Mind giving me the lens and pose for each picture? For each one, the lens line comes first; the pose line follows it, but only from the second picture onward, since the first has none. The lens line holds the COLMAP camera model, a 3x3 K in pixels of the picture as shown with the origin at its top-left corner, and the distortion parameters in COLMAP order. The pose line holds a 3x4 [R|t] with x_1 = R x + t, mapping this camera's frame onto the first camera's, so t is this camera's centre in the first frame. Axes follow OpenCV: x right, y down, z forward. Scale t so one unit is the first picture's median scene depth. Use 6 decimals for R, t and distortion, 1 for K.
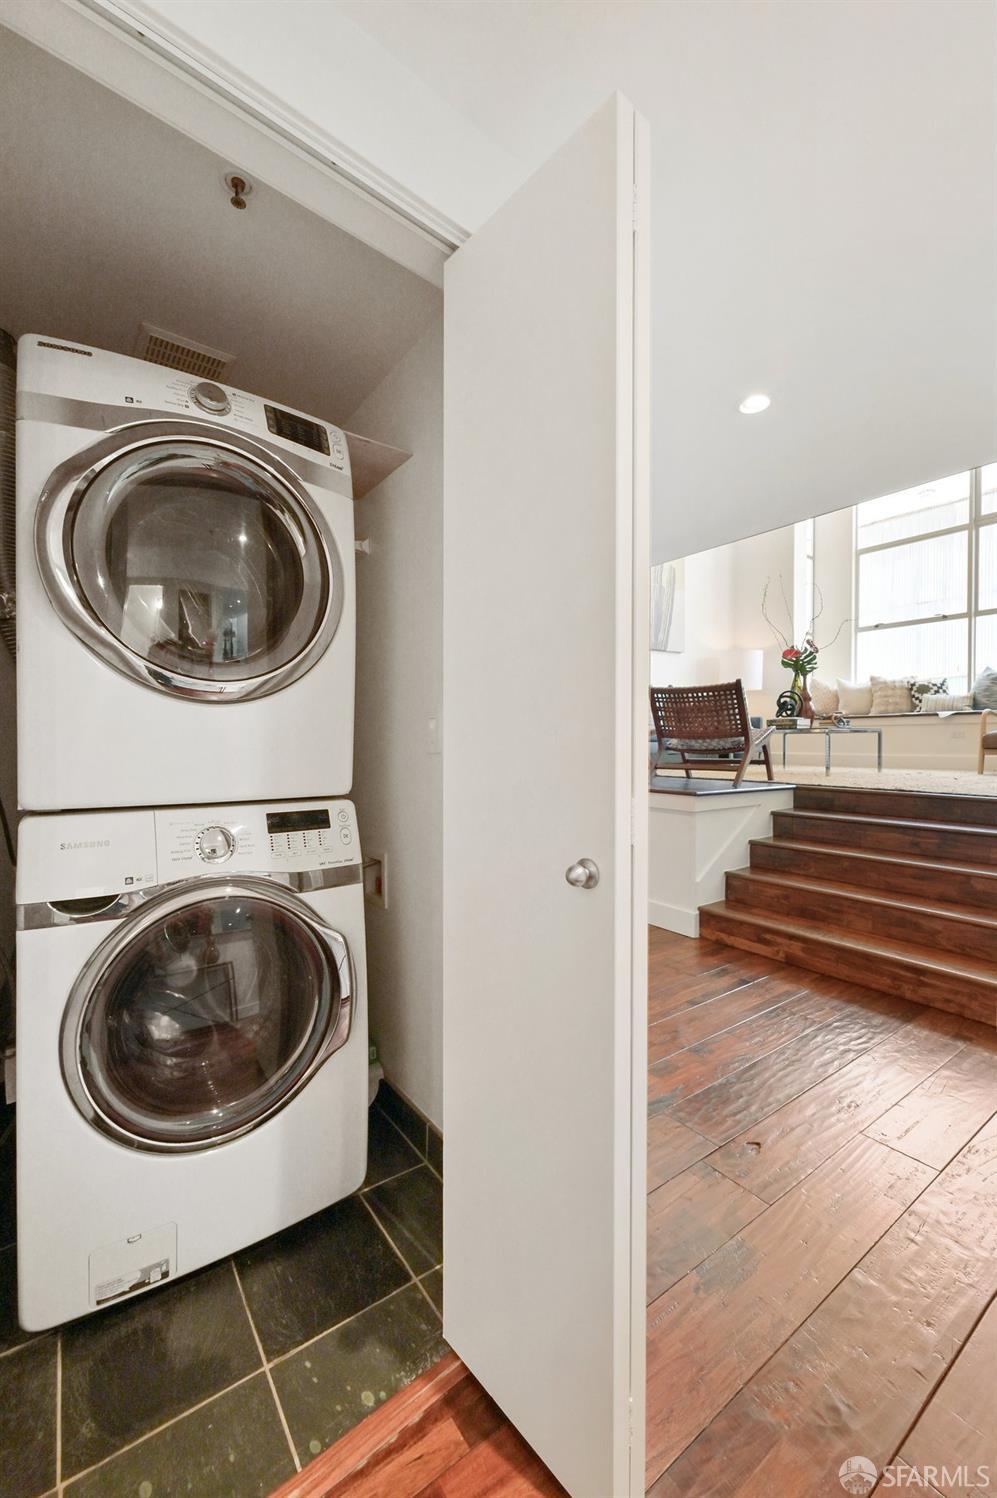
lens RADIAL K [[601.0, 0, 503.5], [0, 601.0, 751.6], [0, 0, 1]] dist [0.000090, 0.000215]
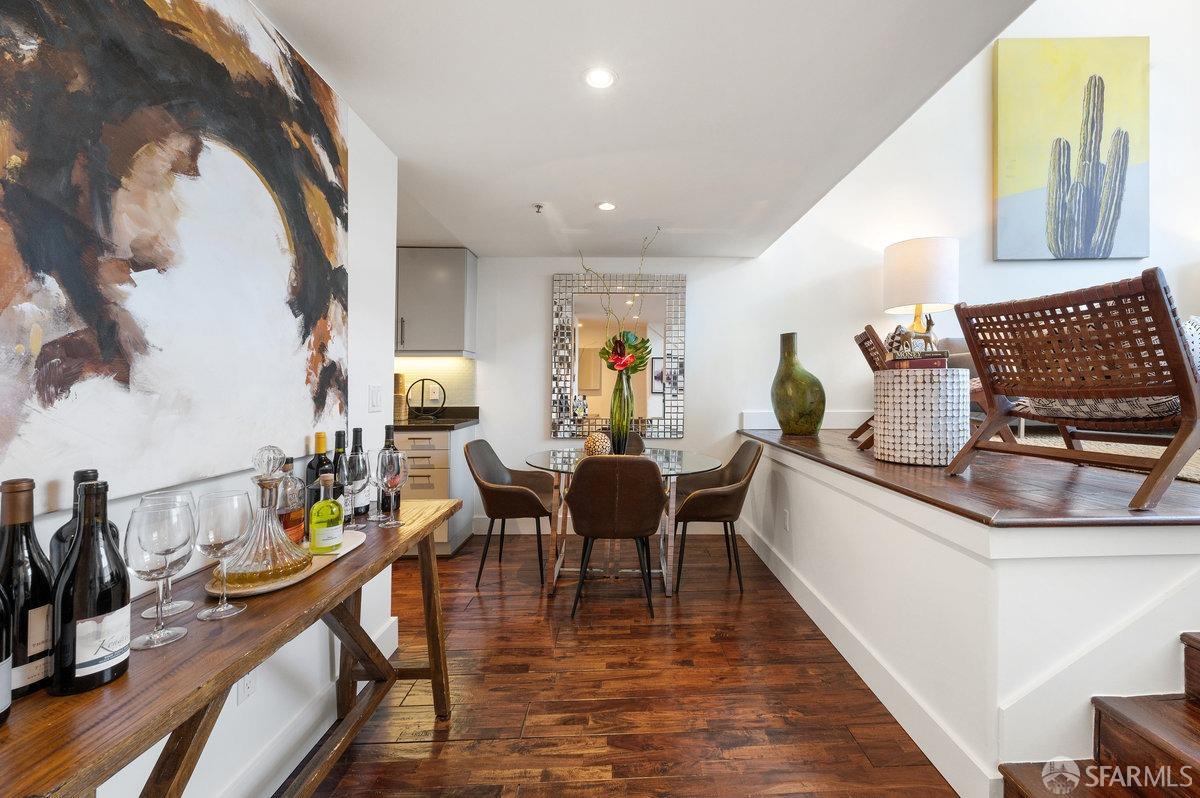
lens RADIAL K [[507.4, 0, 640.4], [0, 507.4, 392.4], [0, 0, 1]] dist [-0.001563, -0.000157]
pose [[0.838085, 0.004276, -0.545523, 0.190622], [-0.007992, 0.999958, -0.004440, -0.015918], [0.545481, 0.008081, 0.838084, 0.325014]]
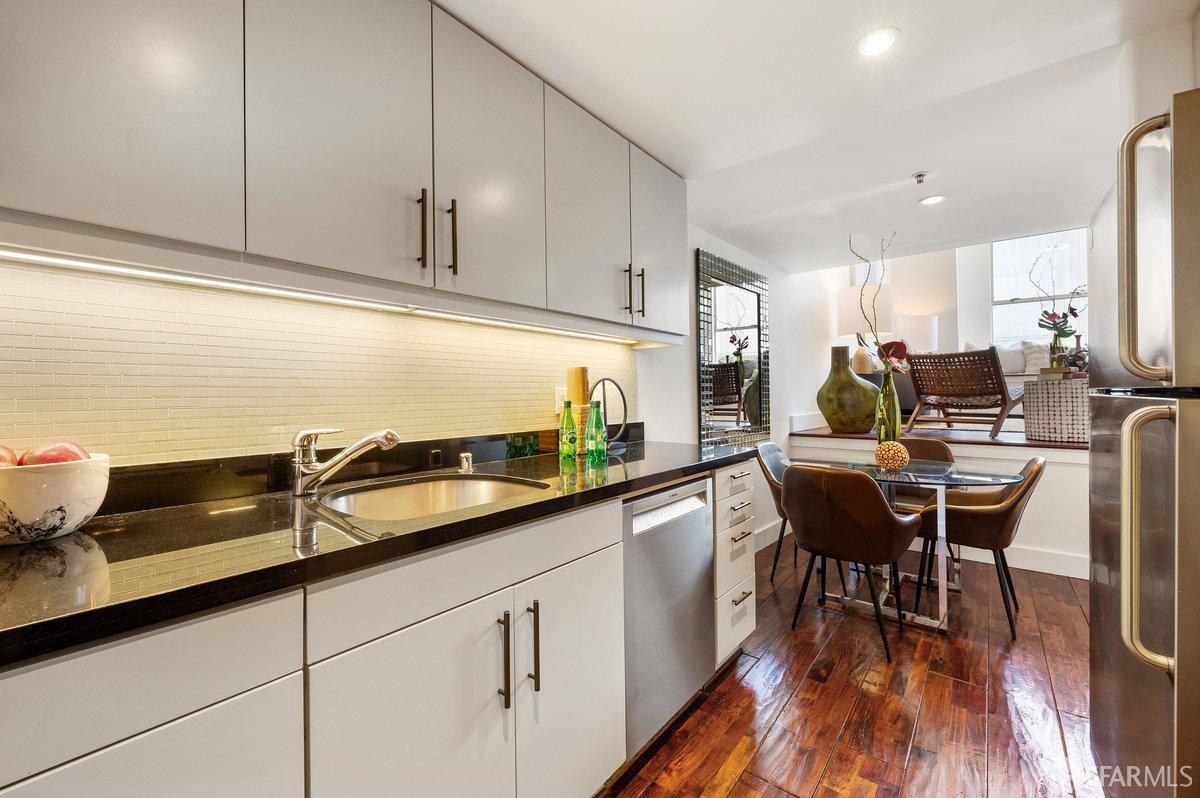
lens RADIAL K [[476.7, 0, 595.0], [0, 476.7, 392.2], [0, 0, 1]] dist [-0.001141, -0.000051]
pose [[0.966053, -0.004928, 0.258297, -0.616397], [0.010063, 0.999777, -0.018560, -0.017404], [-0.258148, 0.020529, 0.965887, 0.386495]]
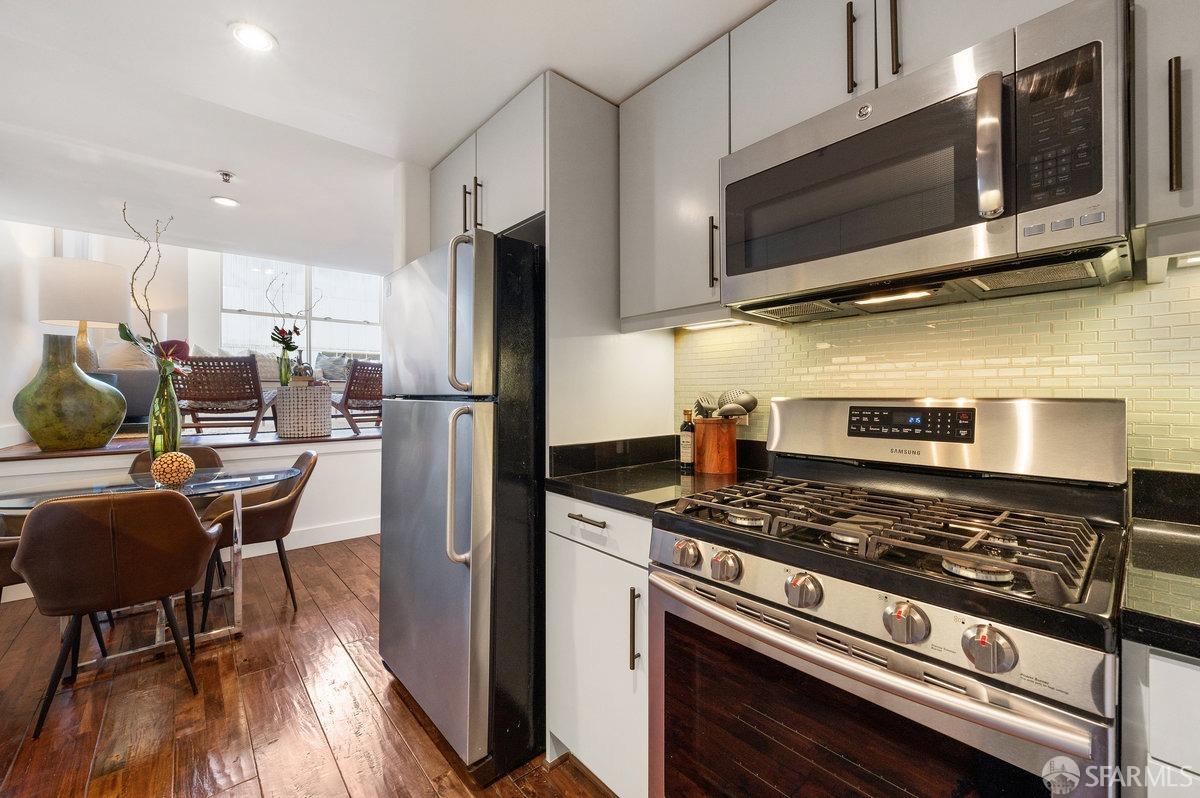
lens RADIAL K [[476.7, 0, 595.0], [0, 476.7, 392.2], [0, 0, 1]] dist [-0.001141, -0.000051]
pose [[-0.081439, 0.005417, 0.996664, -0.666629], [0.017172, 0.999844, -0.004031, -0.019409], [-0.996530, 0.016787, -0.081519, 0.438816]]
